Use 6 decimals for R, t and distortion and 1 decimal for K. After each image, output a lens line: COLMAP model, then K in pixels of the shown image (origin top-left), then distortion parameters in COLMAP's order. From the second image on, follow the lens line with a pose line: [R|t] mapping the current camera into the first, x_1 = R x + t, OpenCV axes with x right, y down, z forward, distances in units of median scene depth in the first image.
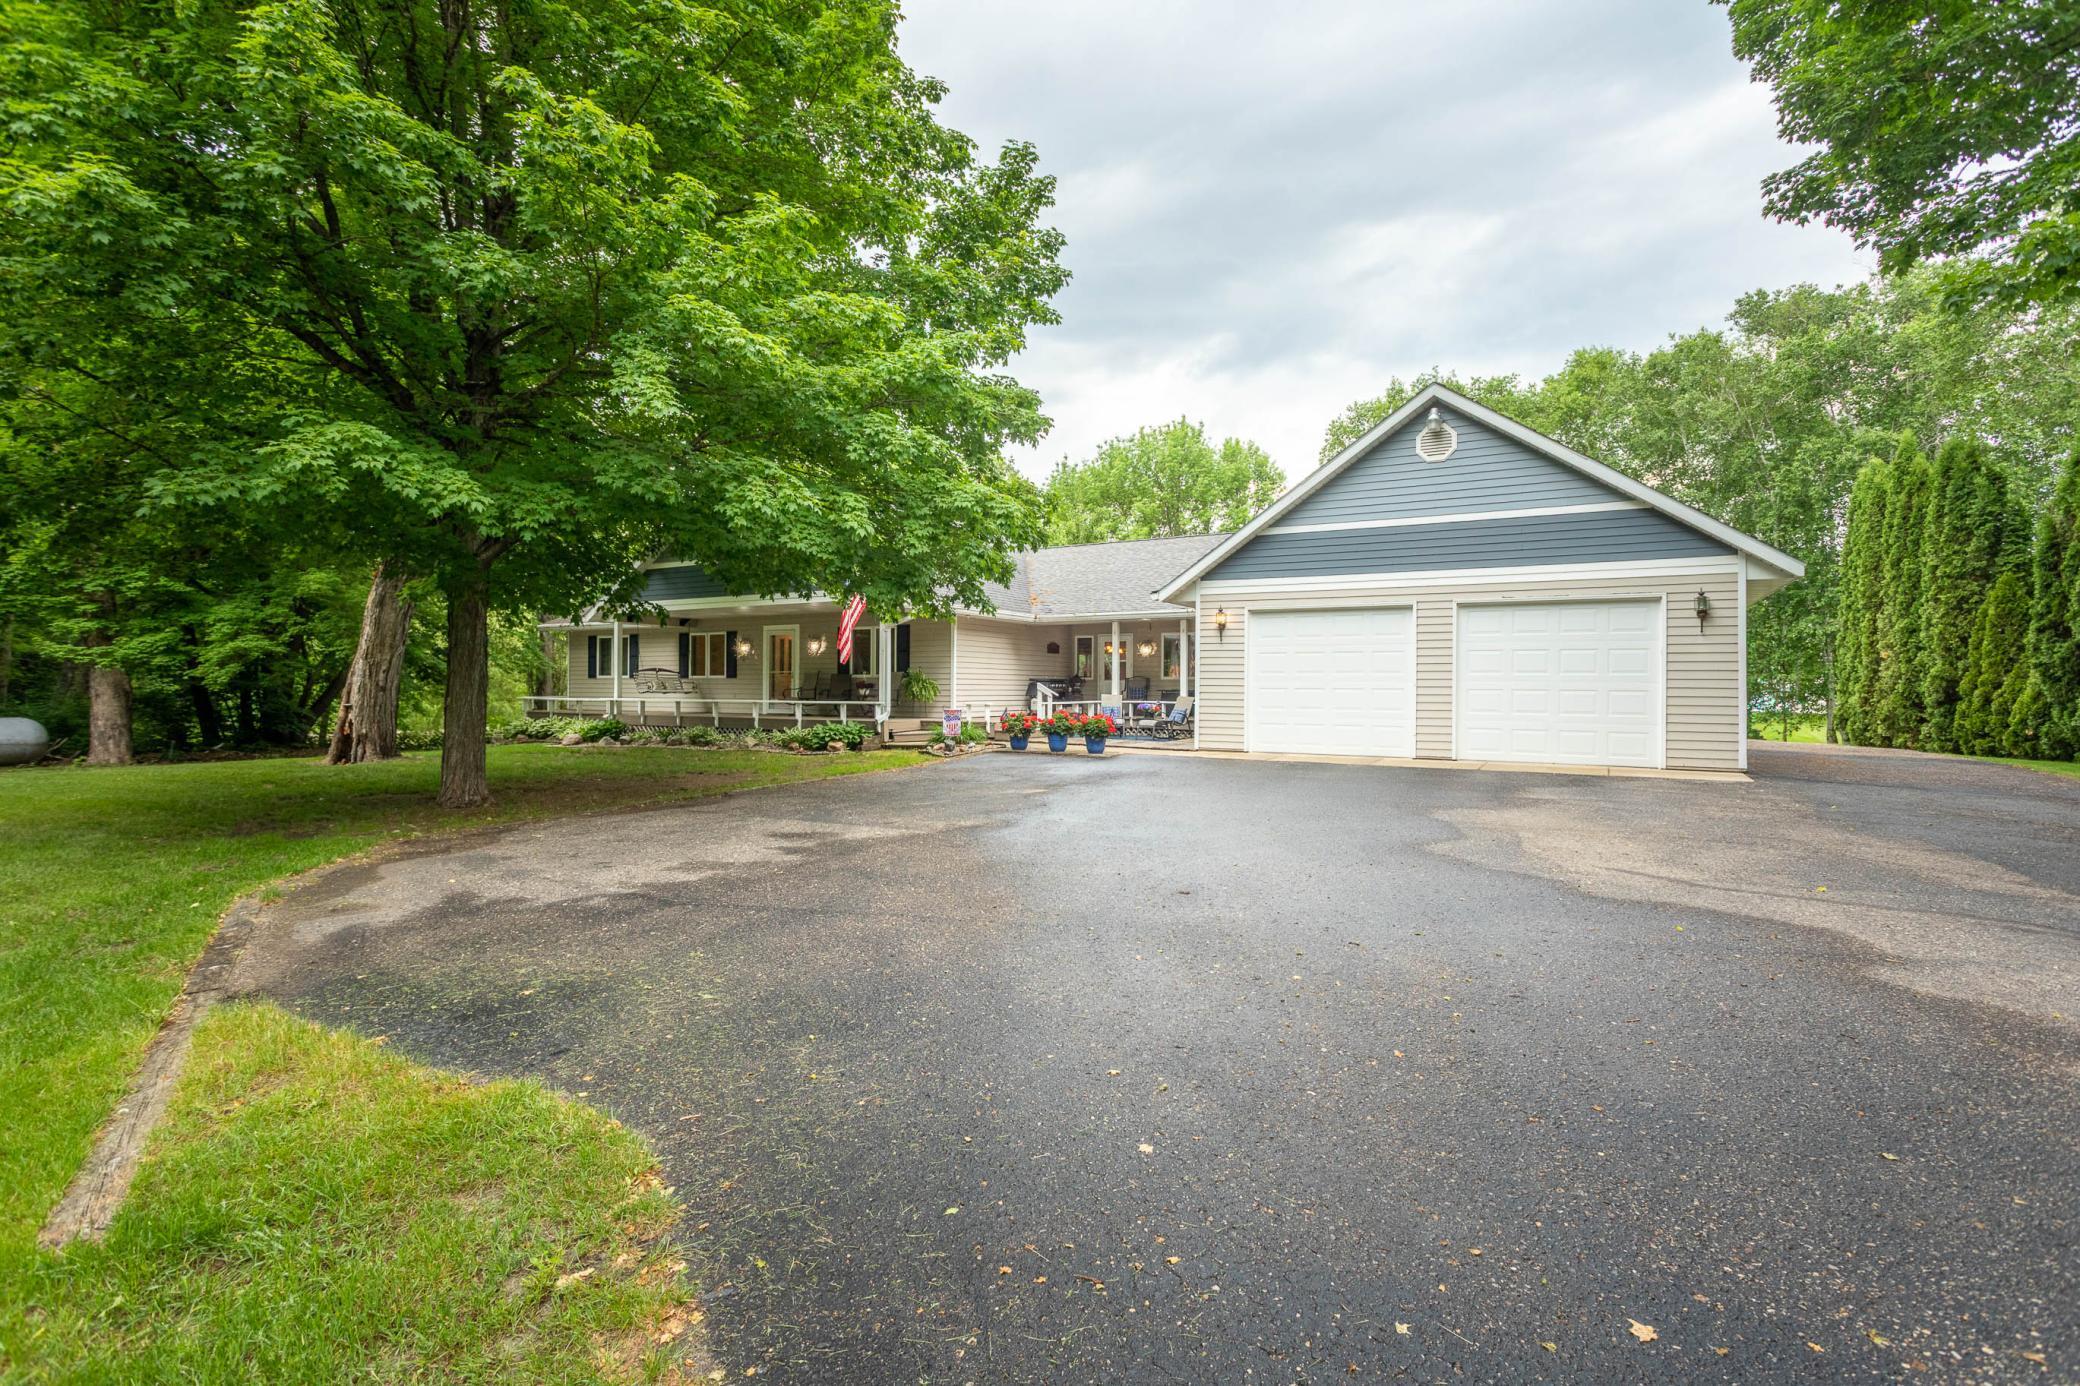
lens RADIAL K [[987.1, 0, 1034.9], [0, 987.1, 688.7], [0, 0, 1]] dist [0.009577, -0.000109]
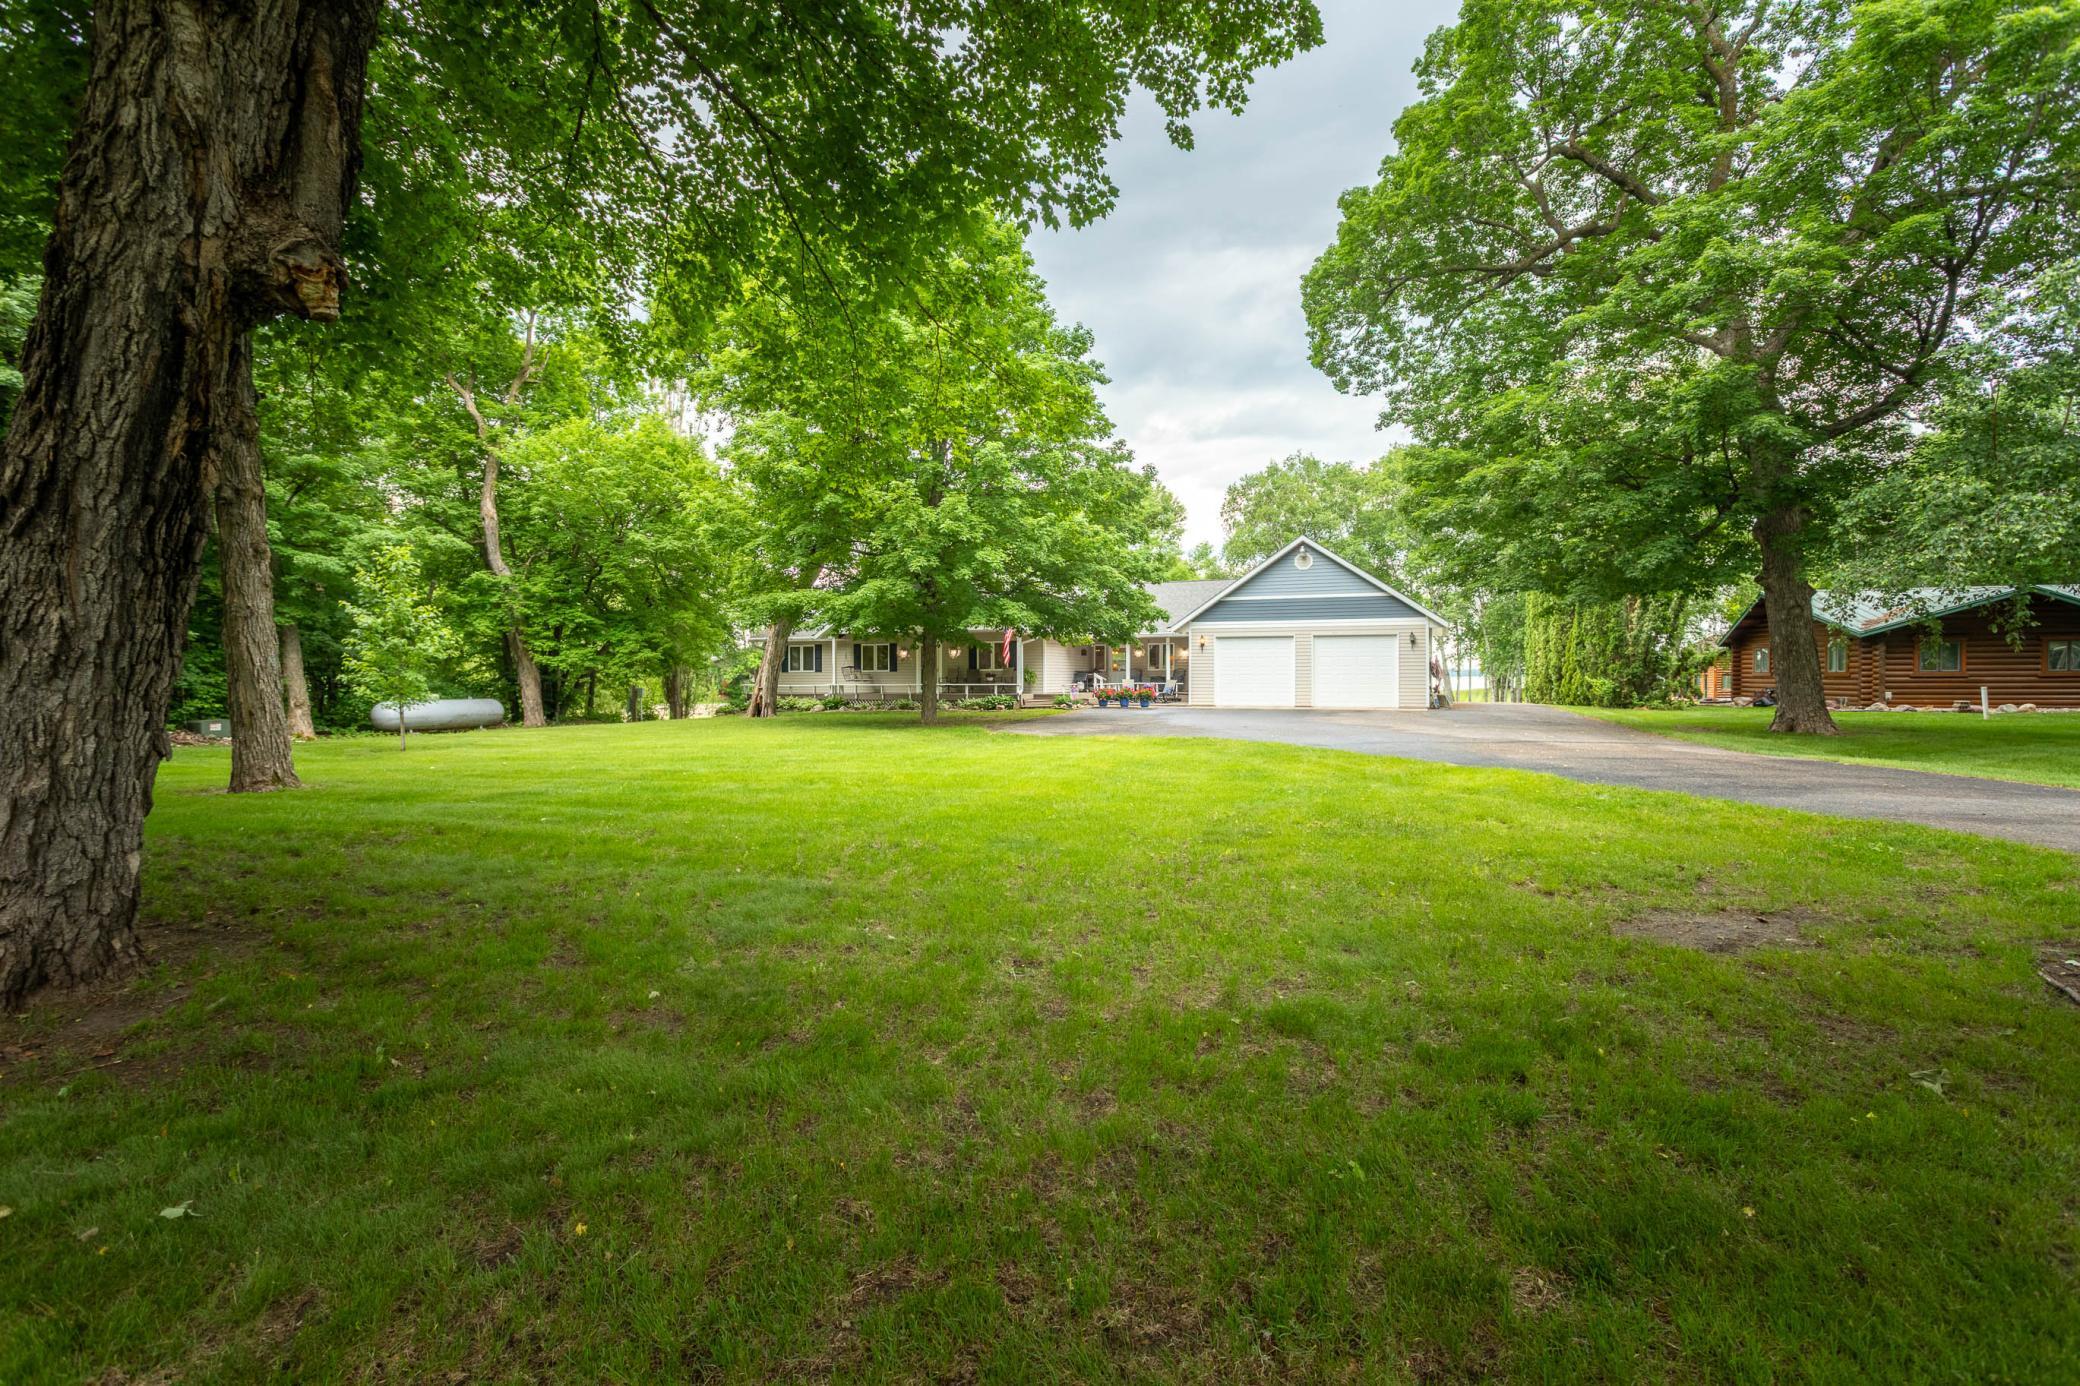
lens RADIAL K [[987.1, 0, 1034.9], [0, 987.1, 688.7], [0, 0, 1]] dist [0.009577, -0.000109]
pose [[0.991986, -0.009341, 0.126002, -0.388155], [0.007829, 0.999891, 0.012490, -0.001288], [-0.126105, -0.011404, 0.991951, -0.921395]]
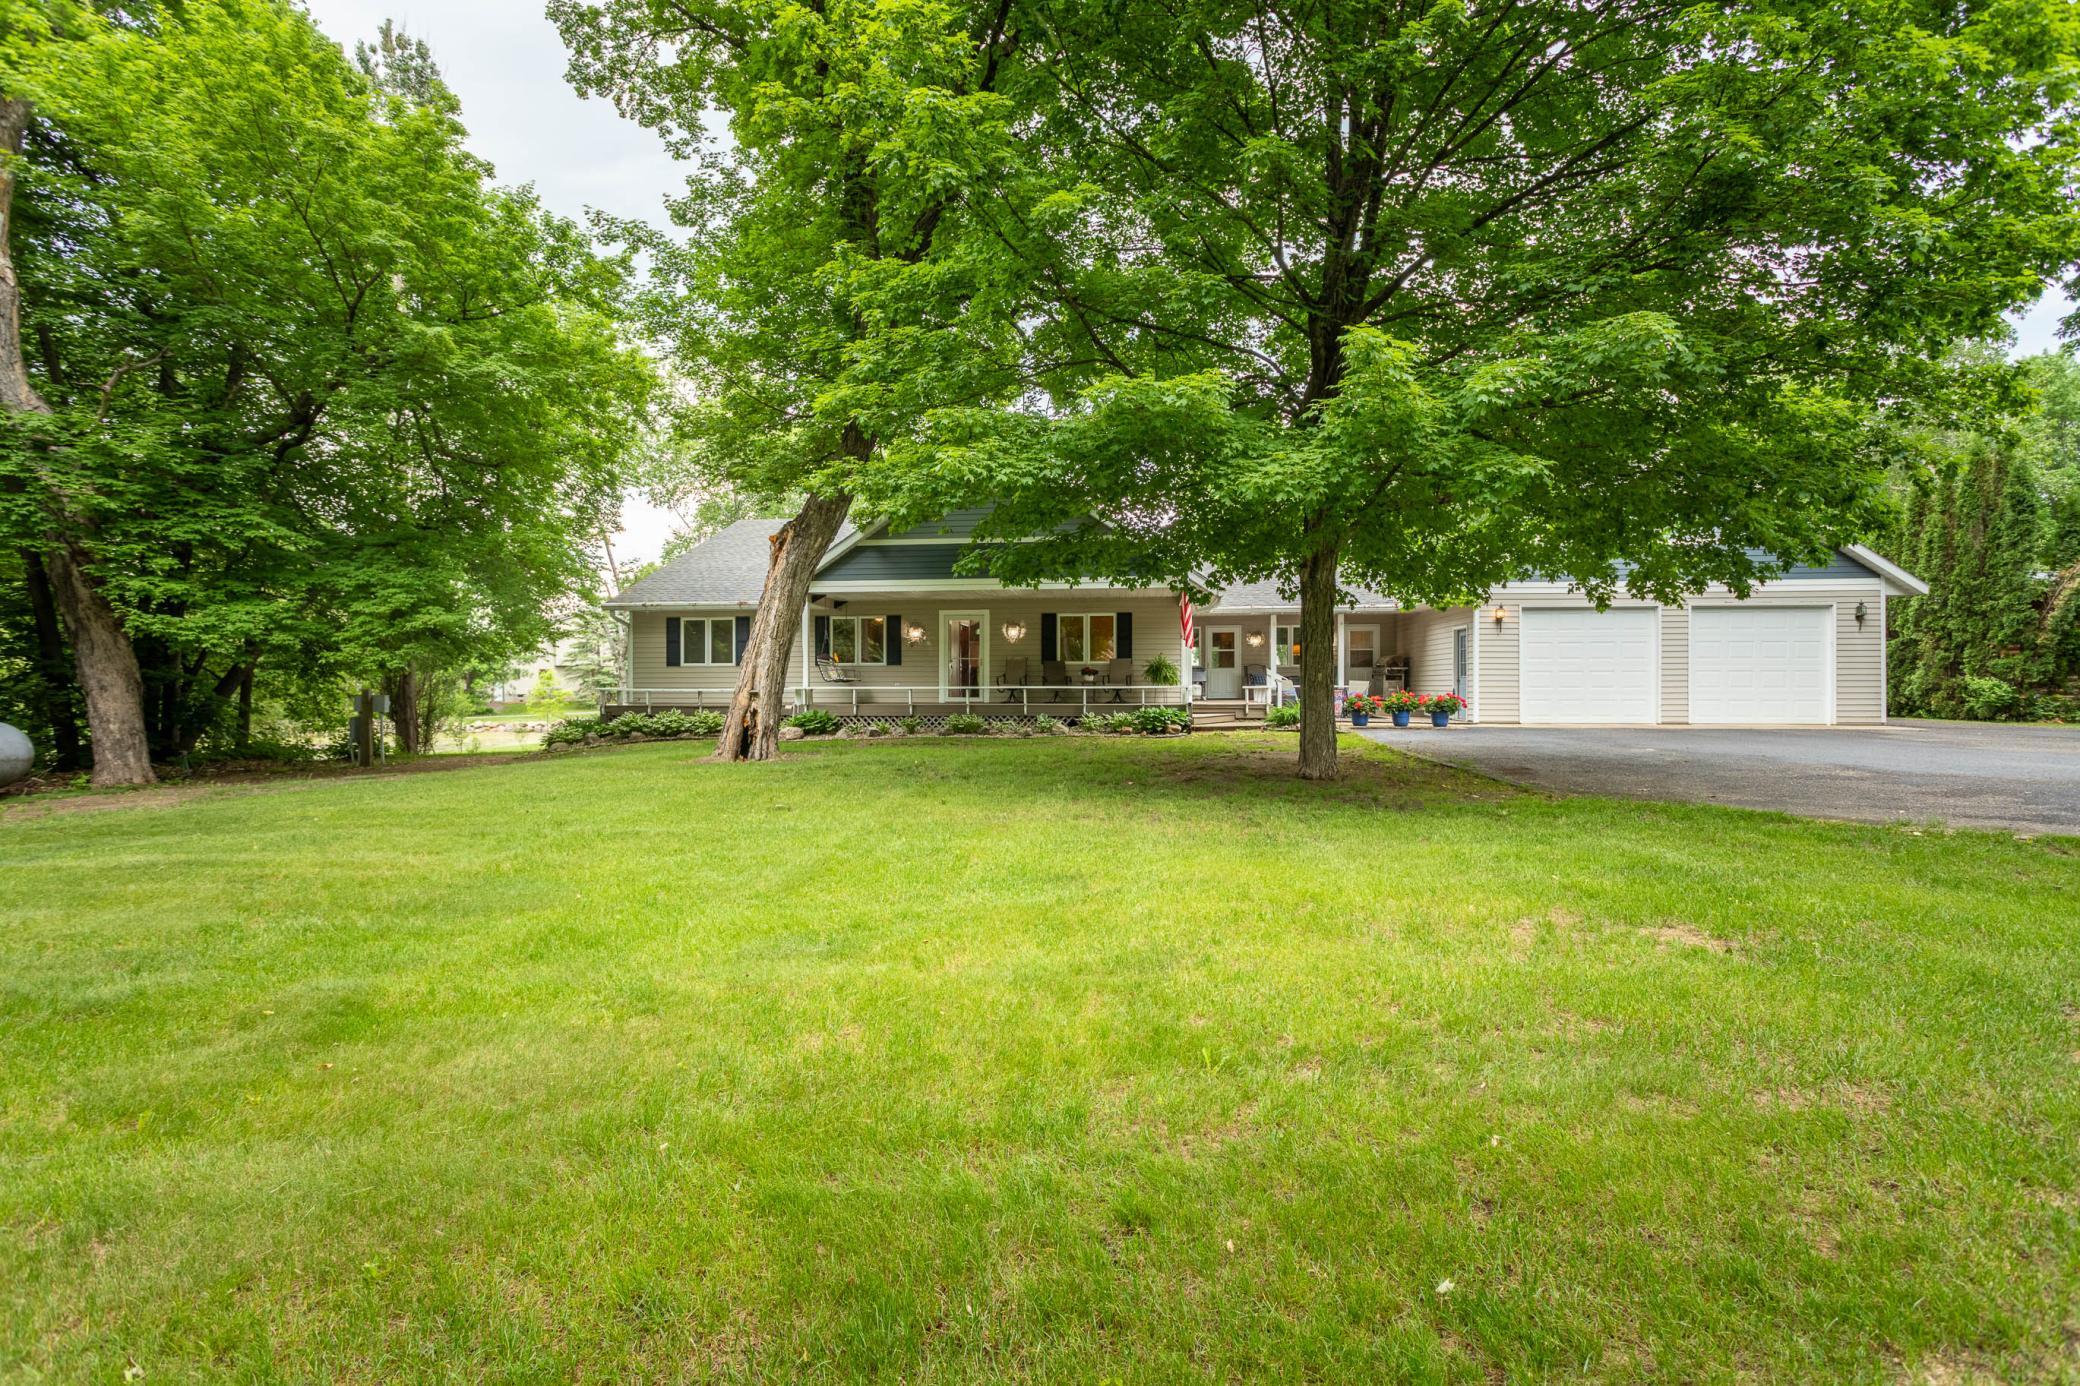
lens RADIAL K [[987.1, 0, 1034.9], [0, 987.1, 688.7], [0, 0, 1]] dist [0.009577, -0.000109]
pose [[0.914740, -0.007896, 0.403967, -0.778252], [0.006346, 0.999966, 0.005177, 0.010282], [-0.403994, -0.002172, 0.914759, 0.118801]]
